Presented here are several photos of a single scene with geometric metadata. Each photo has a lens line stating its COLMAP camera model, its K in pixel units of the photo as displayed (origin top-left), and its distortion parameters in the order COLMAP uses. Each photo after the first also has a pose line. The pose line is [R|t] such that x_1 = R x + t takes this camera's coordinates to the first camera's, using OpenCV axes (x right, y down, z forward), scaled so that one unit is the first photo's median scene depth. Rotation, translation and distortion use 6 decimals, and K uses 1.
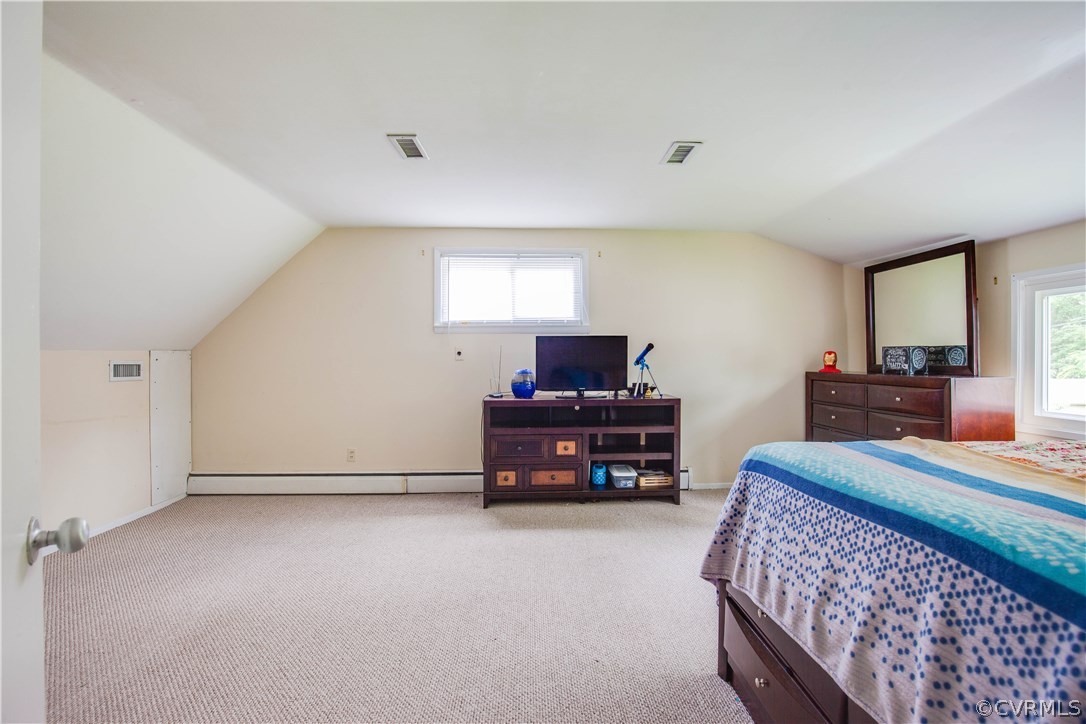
lens RADIAL K [[506.5, 0, 551.9], [0, 506.5, 356.8], [0, 0, 1]] dist [-0.033709, 0.008252]
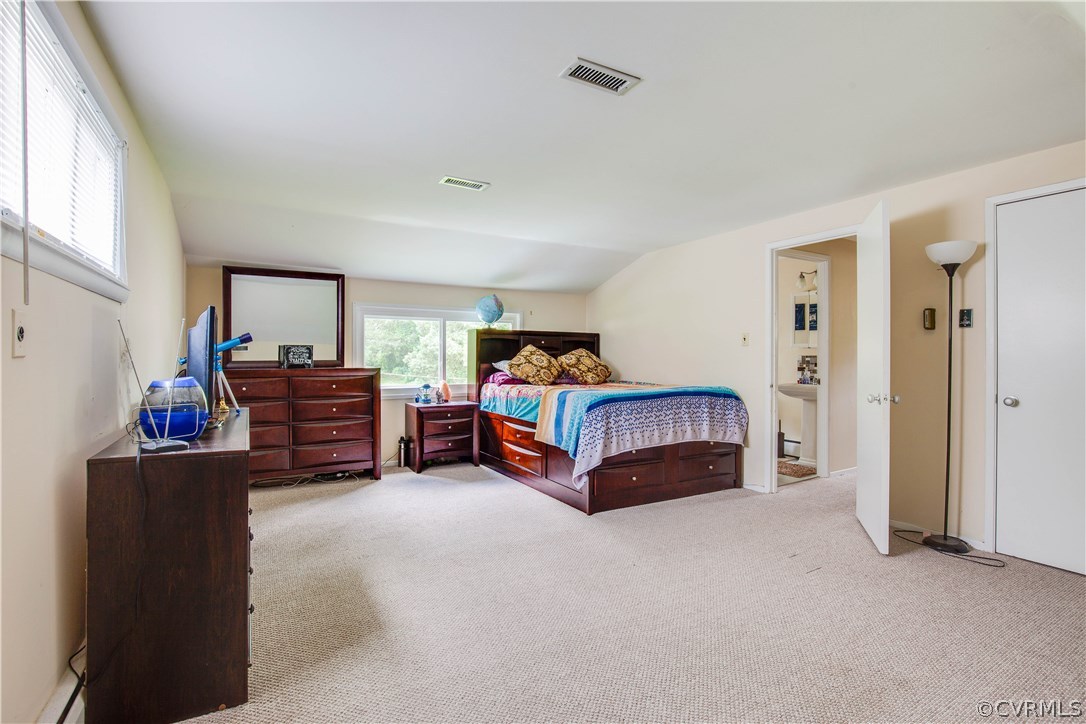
lens RADIAL K [[506.5, 0, 551.9], [0, 506.5, 356.8], [0, 0, 1]] dist [-0.033709, 0.008252]
pose [[-0.472437, -0.000148, 0.881364, -0.884639], [-0.000583, 1.000000, -0.000145, 0.009519], [-0.881364, -0.000582, -0.472437, 1.361394]]
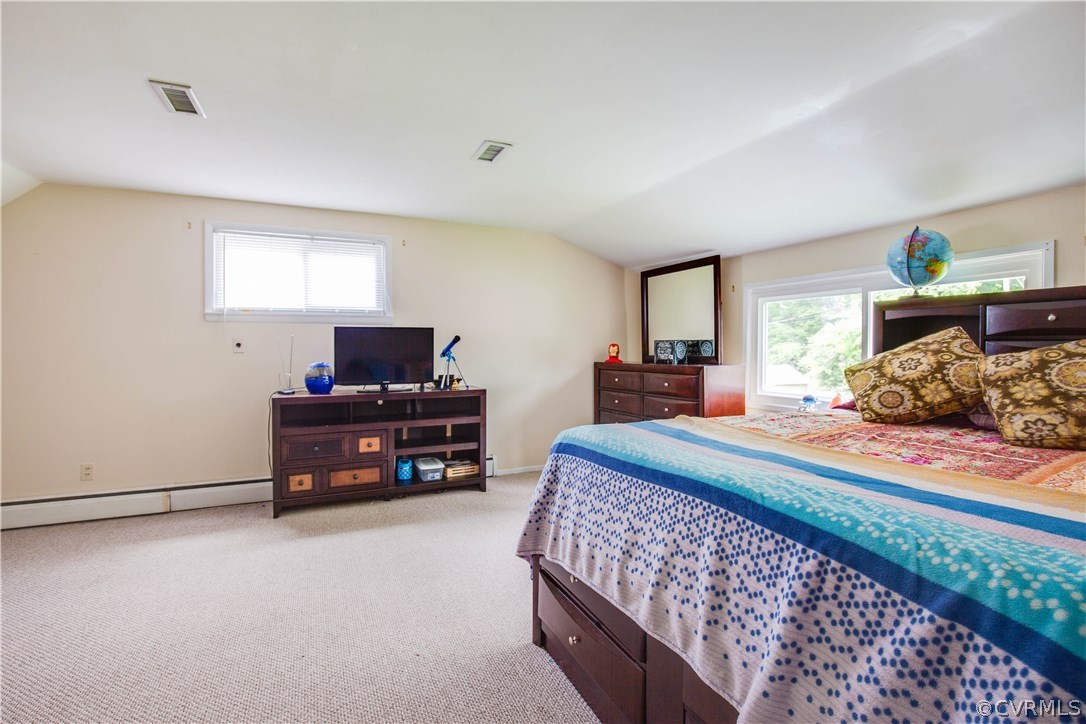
lens RADIAL K [[506.5, 0, 551.9], [0, 506.5, 356.8], [0, 0, 1]] dist [-0.033709, 0.008252]
pose [[0.921912, -0.006228, 0.387349, -0.031222], [-0.000458, 0.999853, 0.017166, -0.002312], [-0.387398, -0.016003, 0.921774, -0.007608]]
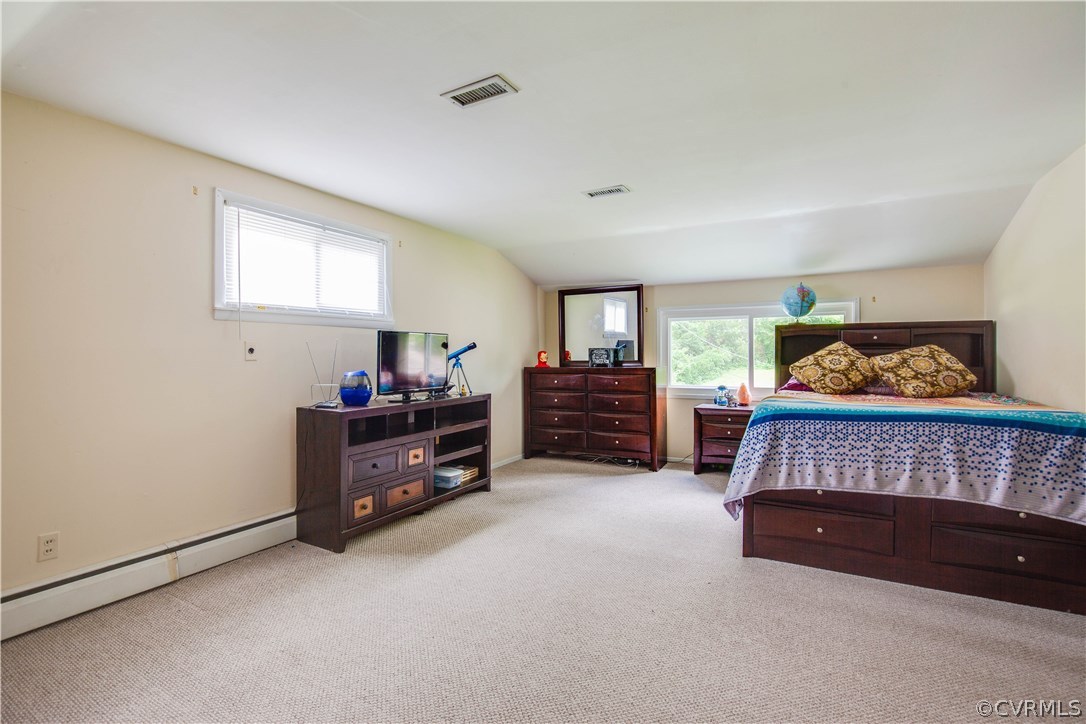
lens RADIAL K [[506.5, 0, 551.9], [0, 506.5, 356.8], [0, 0, 1]] dist [-0.033709, 0.008252]
pose [[0.513785, -0.003345, 0.857912, -0.874022], [0.003400, 0.999992, 0.001862, 0.002736], [-0.857912, 0.001960, 0.513793, 0.465058]]
